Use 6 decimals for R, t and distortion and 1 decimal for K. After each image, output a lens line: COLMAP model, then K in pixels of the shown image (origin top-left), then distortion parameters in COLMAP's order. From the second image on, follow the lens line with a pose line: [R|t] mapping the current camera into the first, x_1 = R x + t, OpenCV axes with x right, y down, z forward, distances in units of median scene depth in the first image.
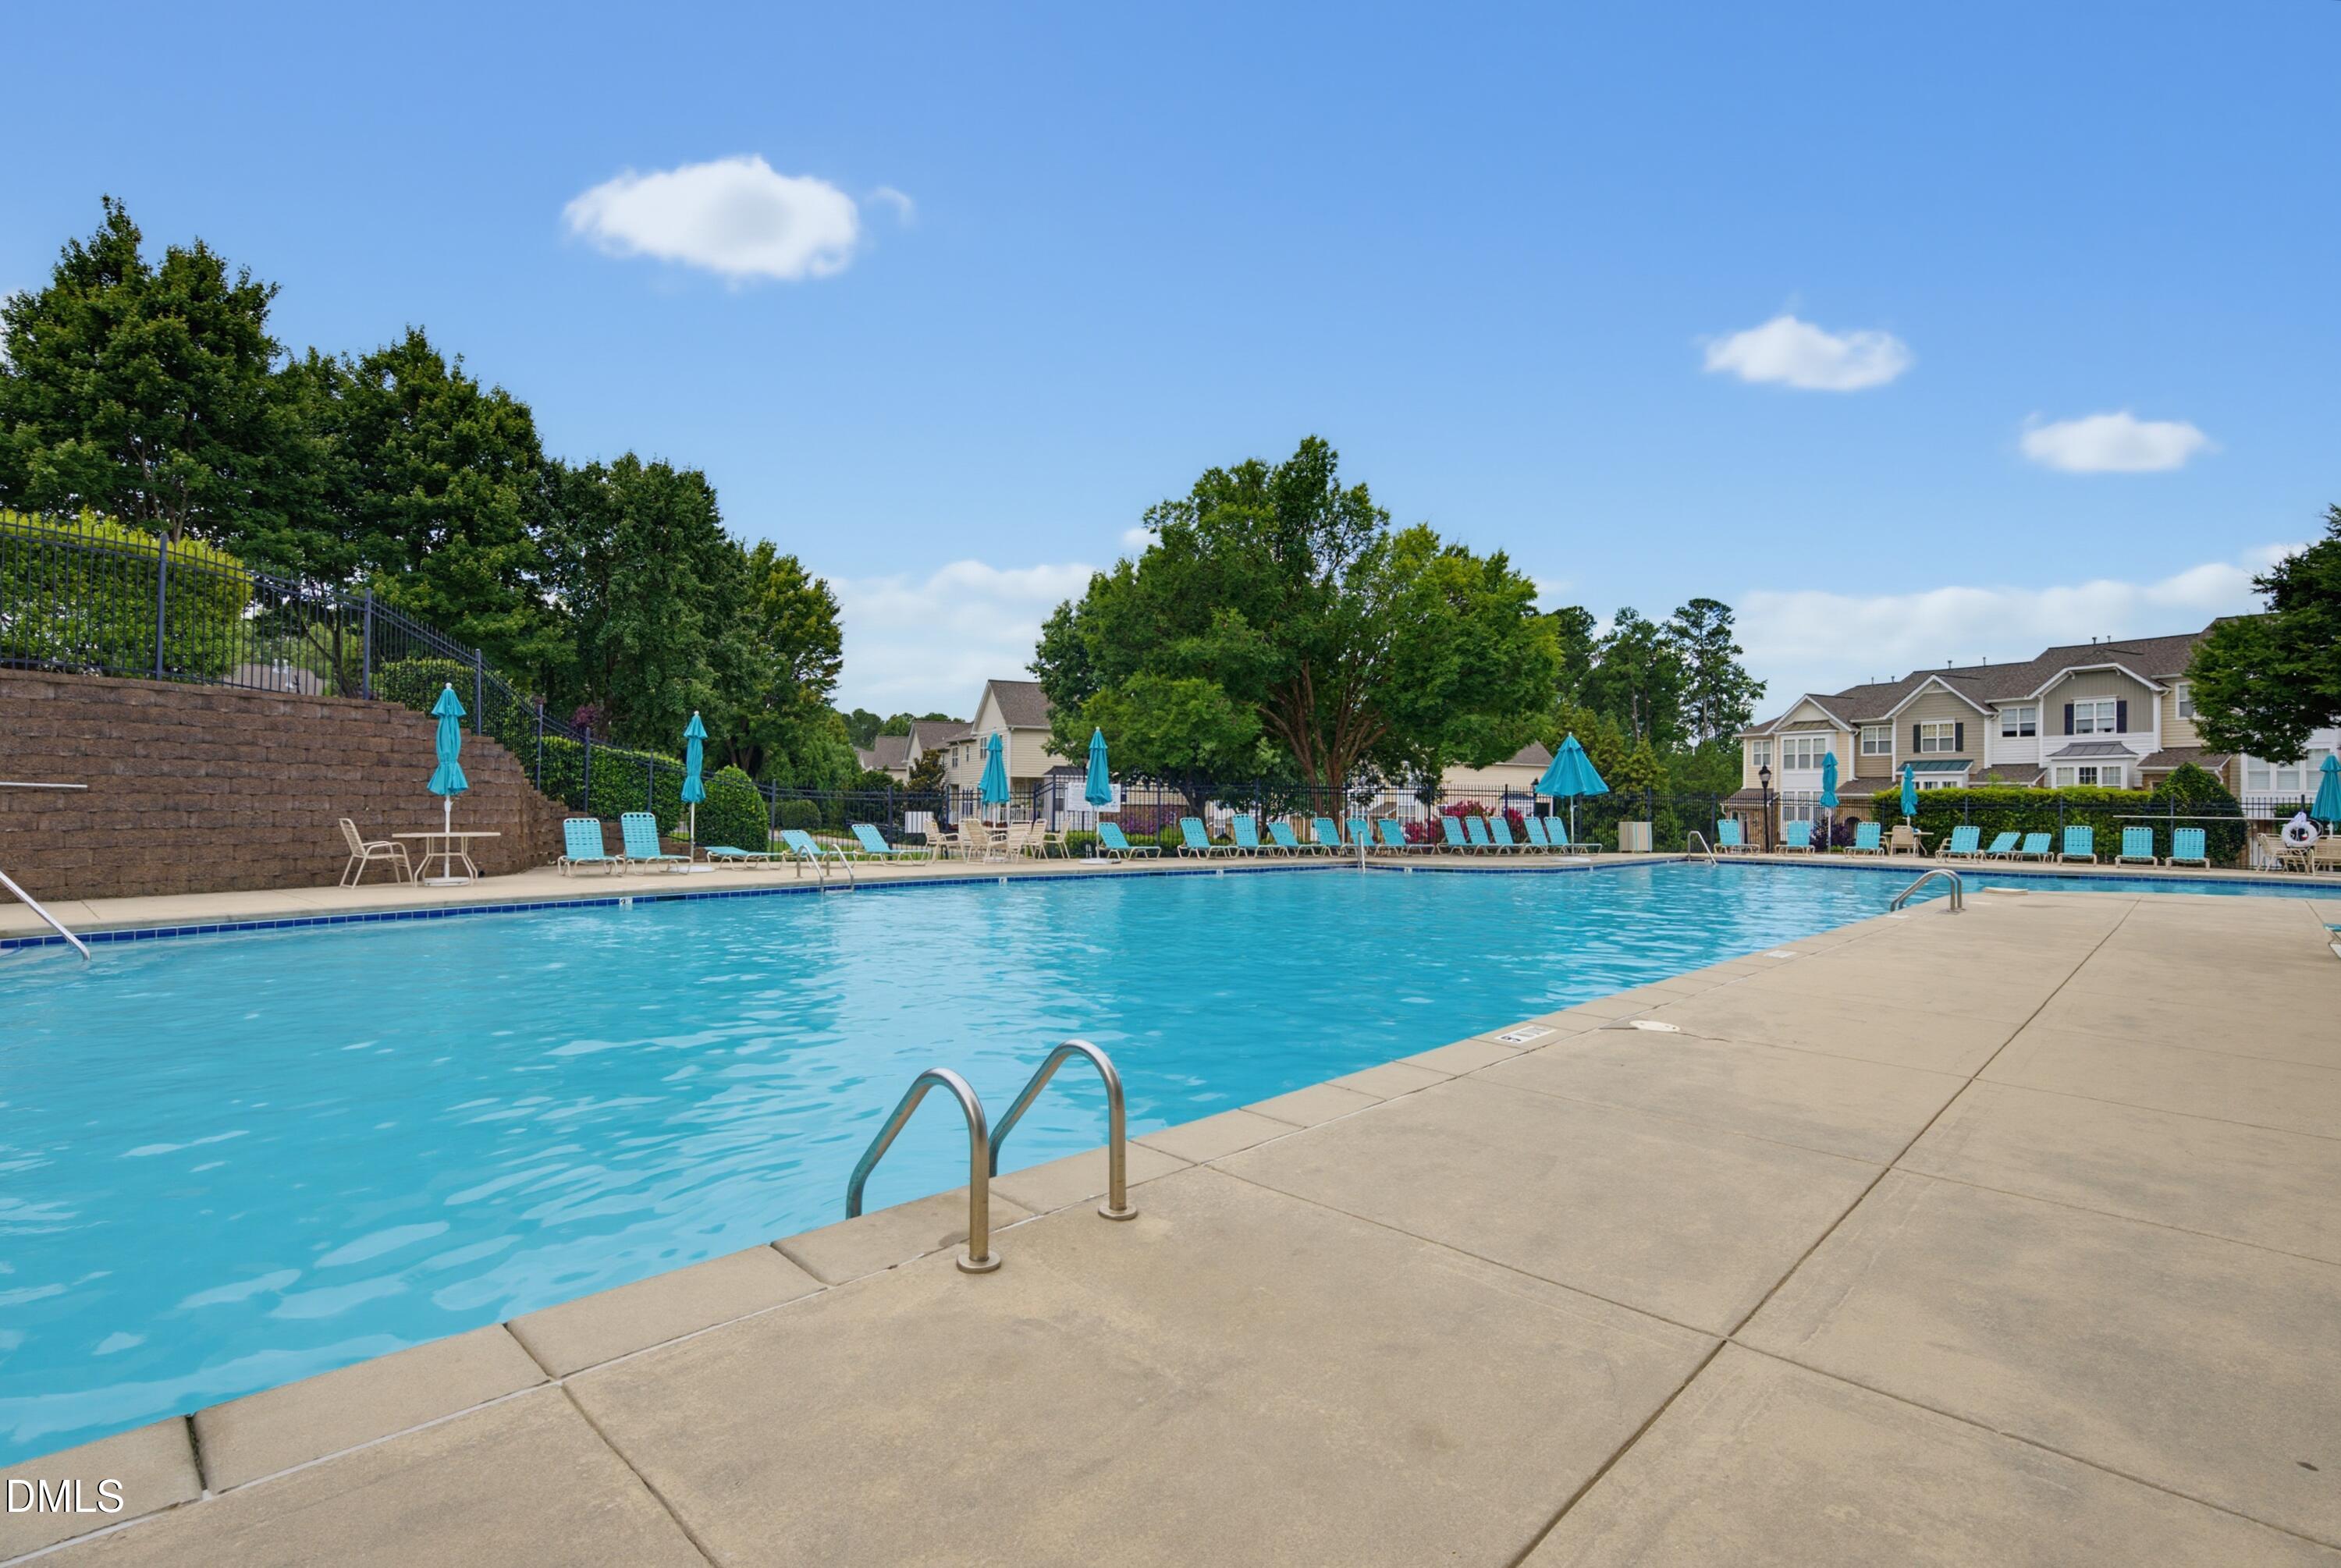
lens RADIAL K [[1083.8, 0, 1173.1], [0, 1083.8, 790.9], [0, 0, 1]] dist [0.000316, 0.000343]
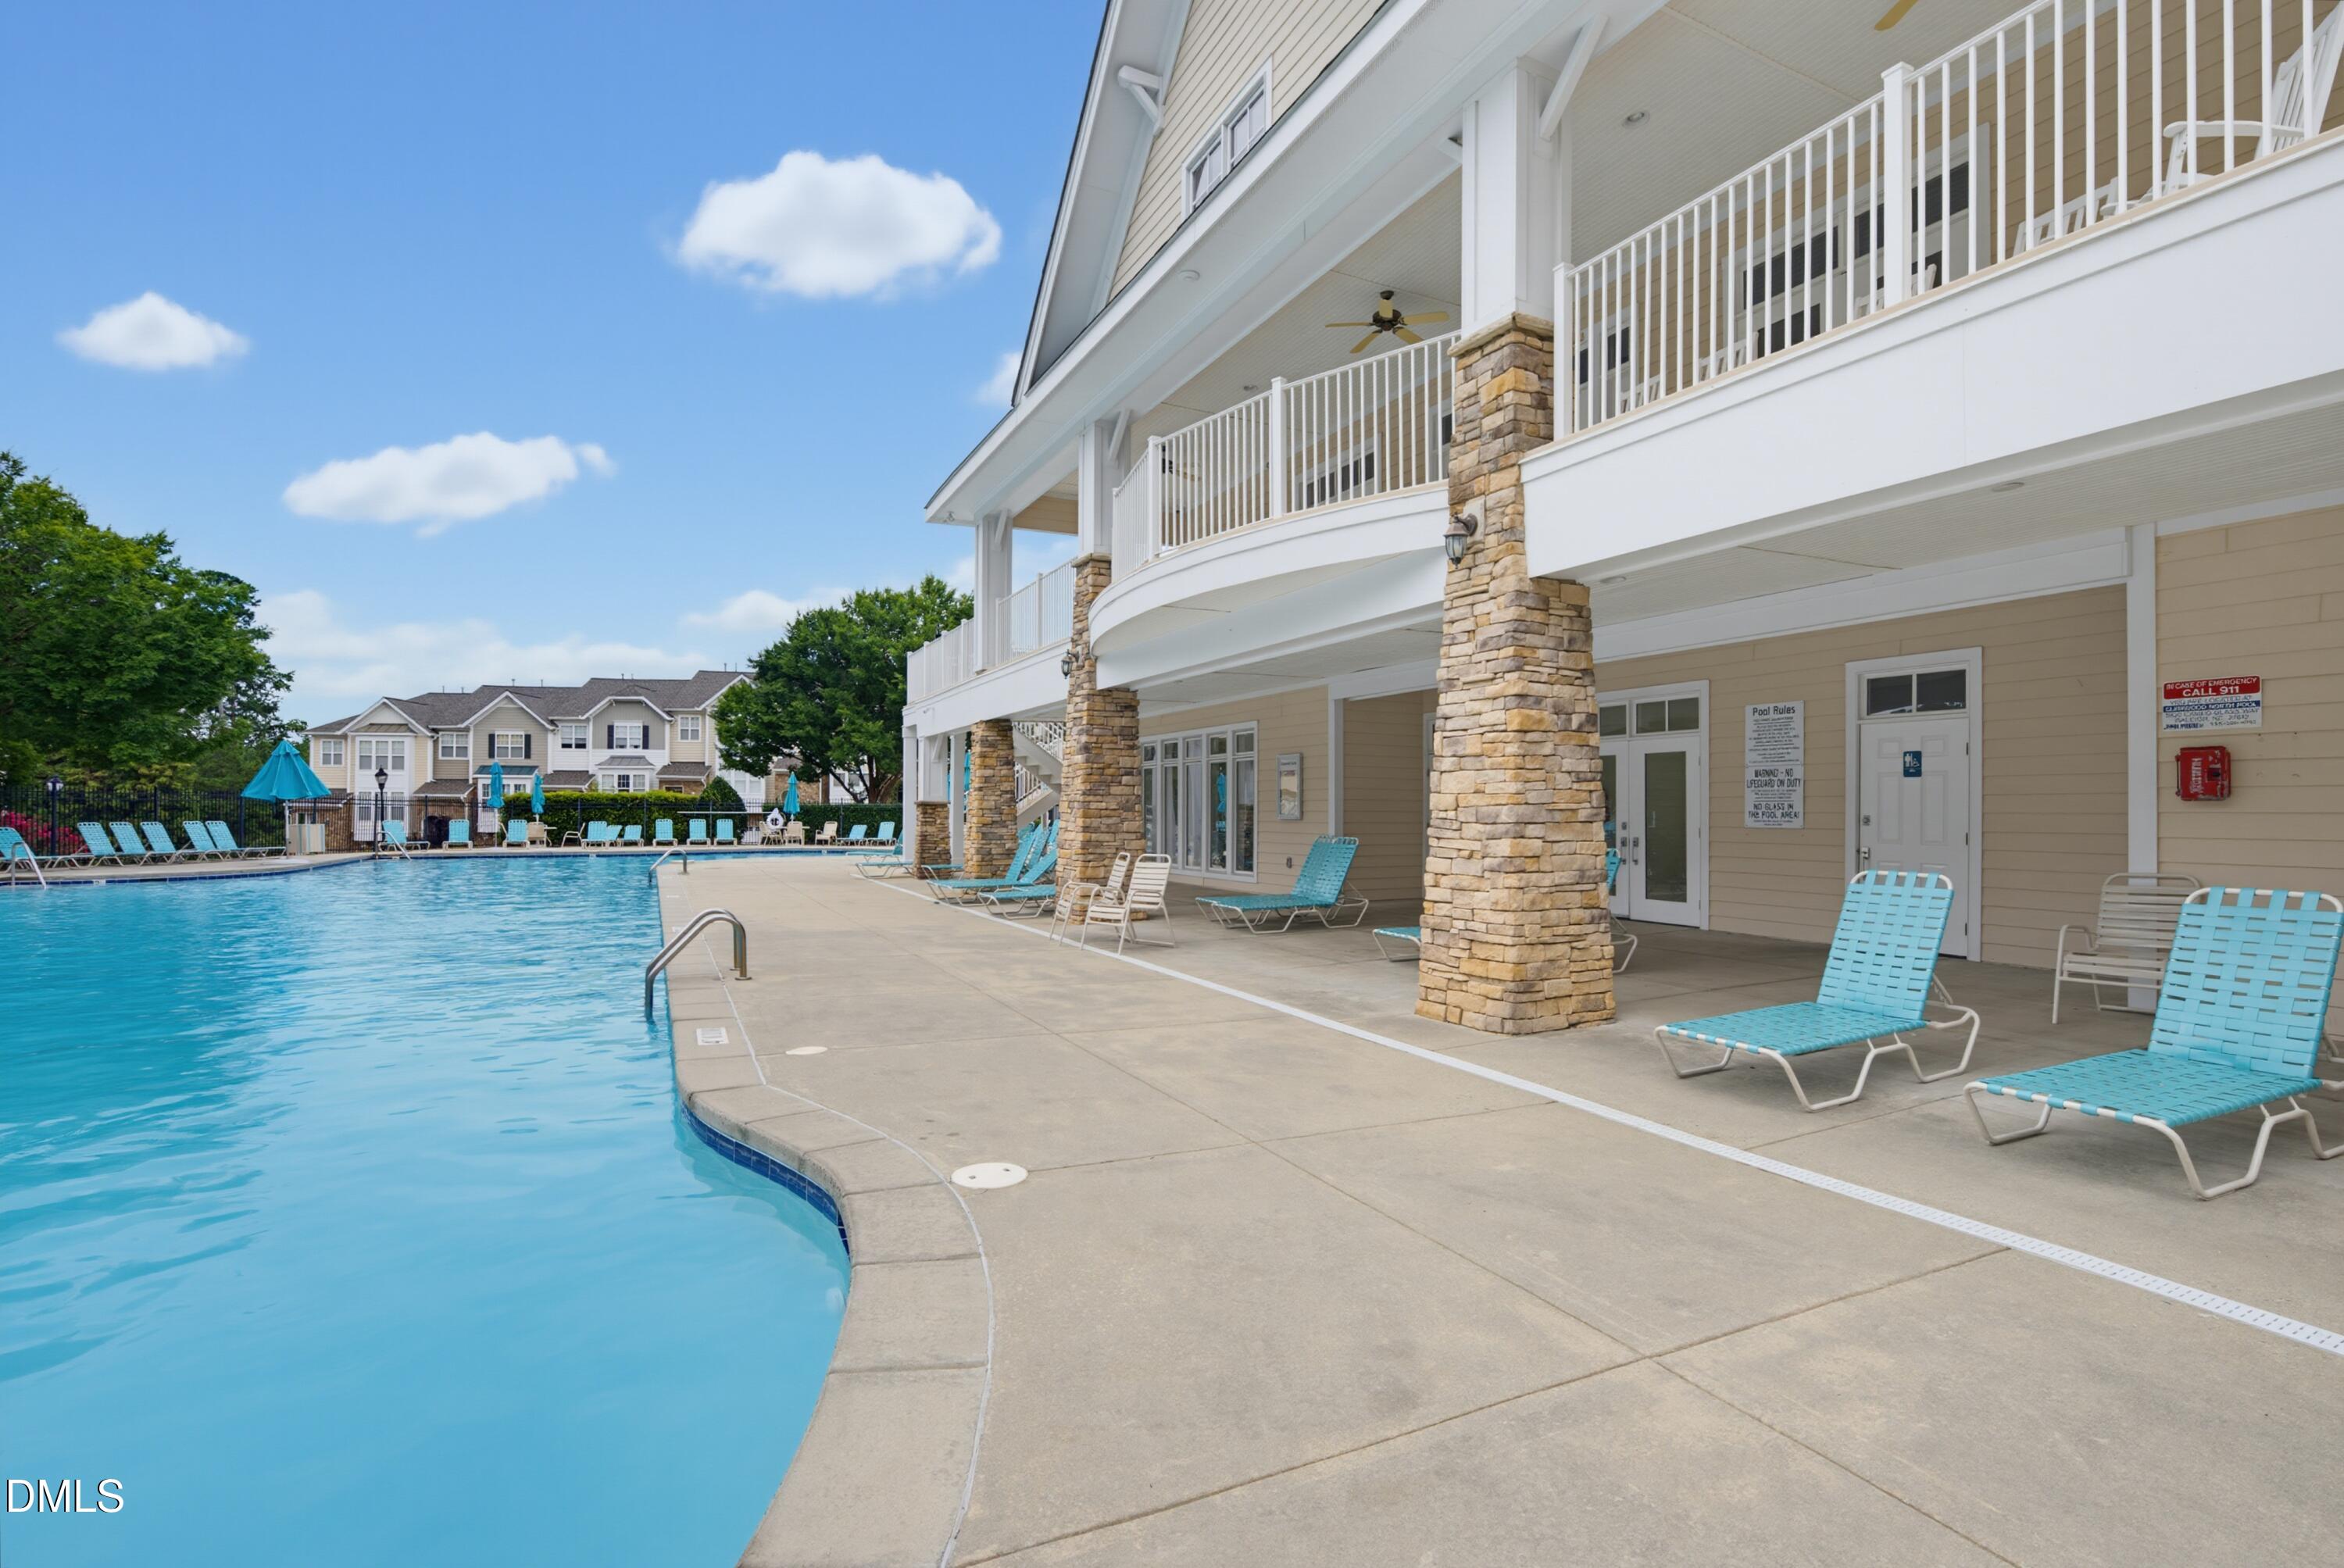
lens RADIAL K [[1085.3, 0, 1171.4], [0, 1085.3, 796.1], [0, 0, 1]] dist [0.000316, 0.000343]
pose [[0.343152, 0.001119, 0.939279, -0.153010], [-0.006795, 0.999976, 0.001291, -0.002443], [-0.939255, -0.006826, 0.343151, -0.062767]]
